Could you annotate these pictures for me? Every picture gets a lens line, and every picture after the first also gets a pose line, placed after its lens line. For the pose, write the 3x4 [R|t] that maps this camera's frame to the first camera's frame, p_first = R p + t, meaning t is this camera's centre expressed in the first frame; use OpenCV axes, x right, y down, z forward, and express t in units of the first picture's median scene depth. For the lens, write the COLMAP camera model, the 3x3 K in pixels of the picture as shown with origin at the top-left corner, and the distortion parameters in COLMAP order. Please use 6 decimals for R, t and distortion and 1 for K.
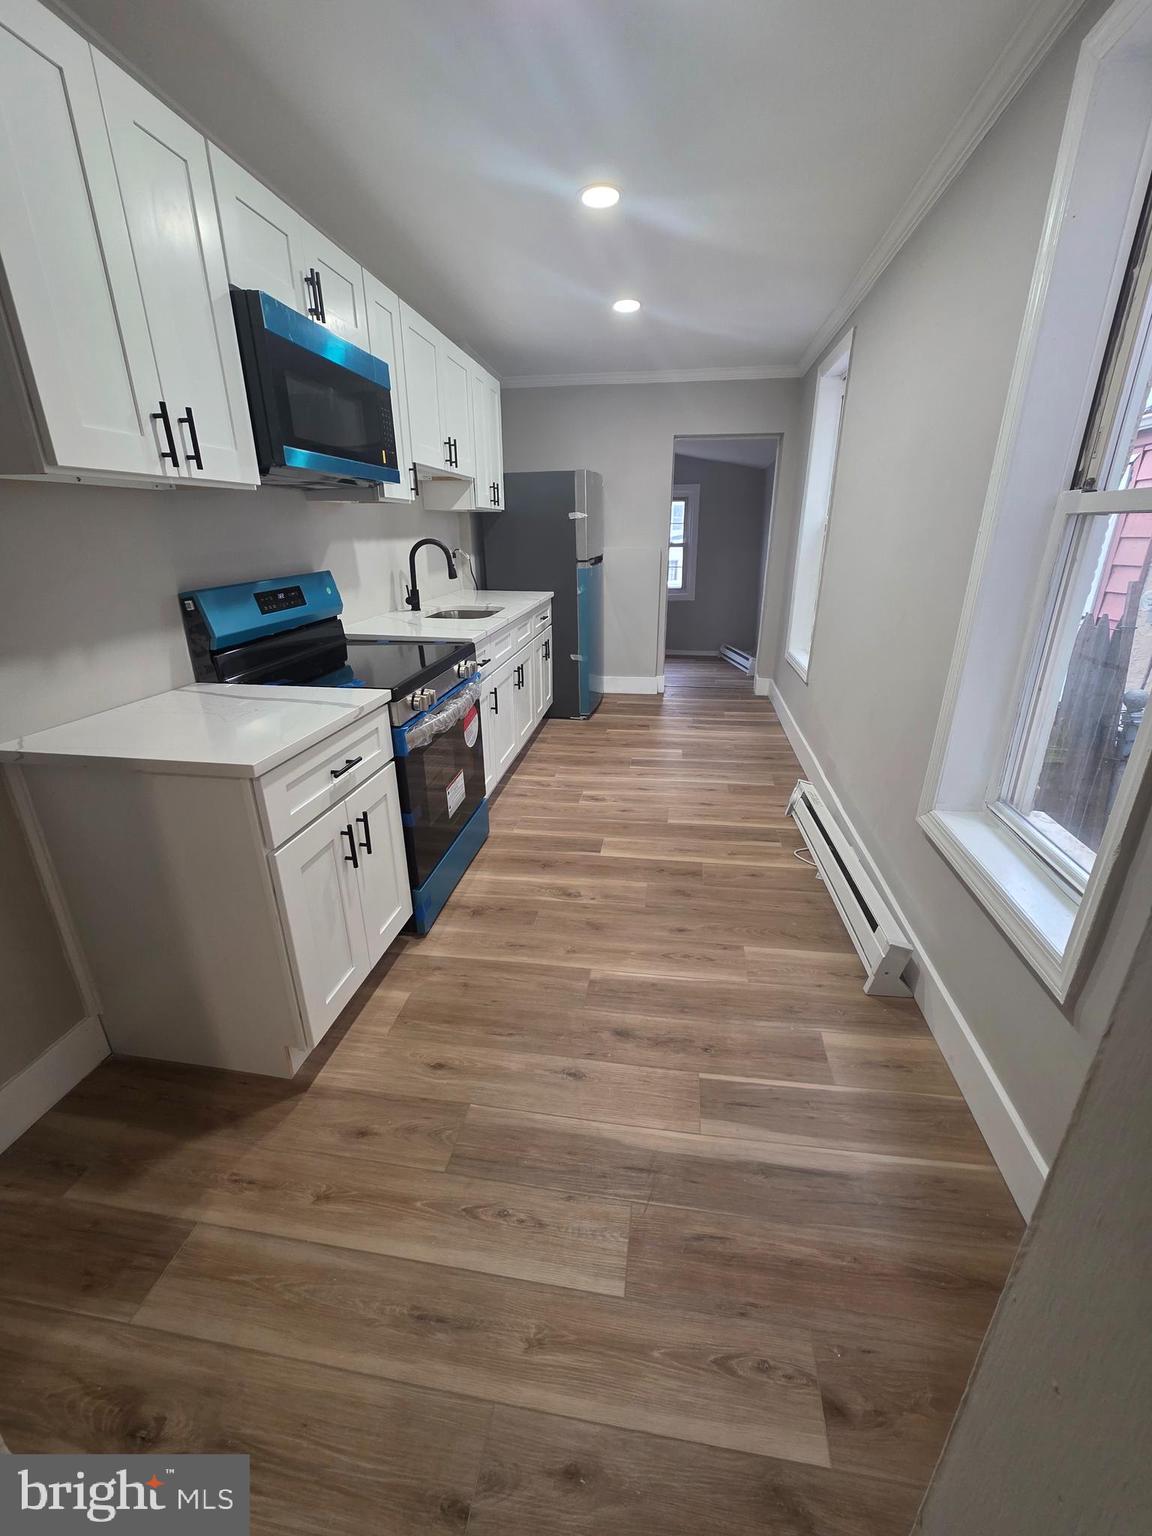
lens RADIAL K [[618.7, 0, 581.0], [0, 618.7, 767.7], [0, 0, 1]] dist [0.002057, 0.000163]
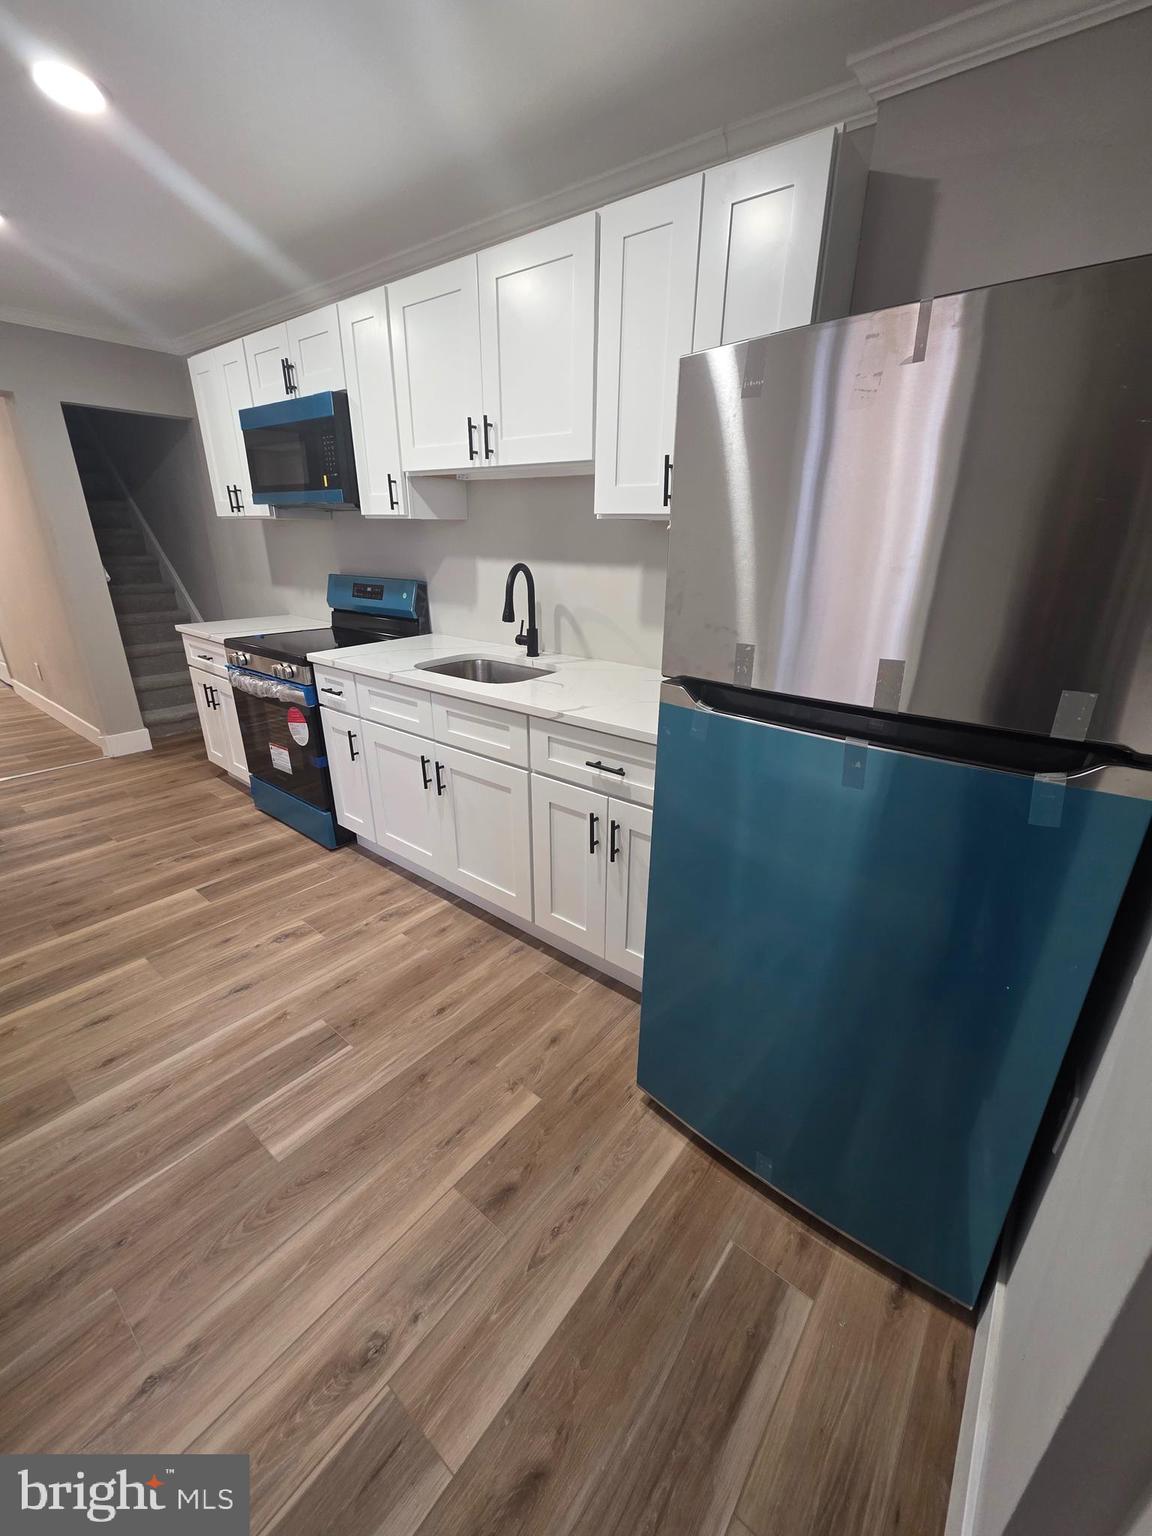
lens RADIAL K [[618.7, 0, 581.0], [0, 618.7, 767.7], [0, 0, 1]] dist [0.002057, 0.000163]
pose [[-0.507869, 0.306172, -0.805188, 0.402928], [-0.322125, 0.799397, 0.507149, -0.626598], [0.798940, 0.516936, -0.307364, 1.548316]]
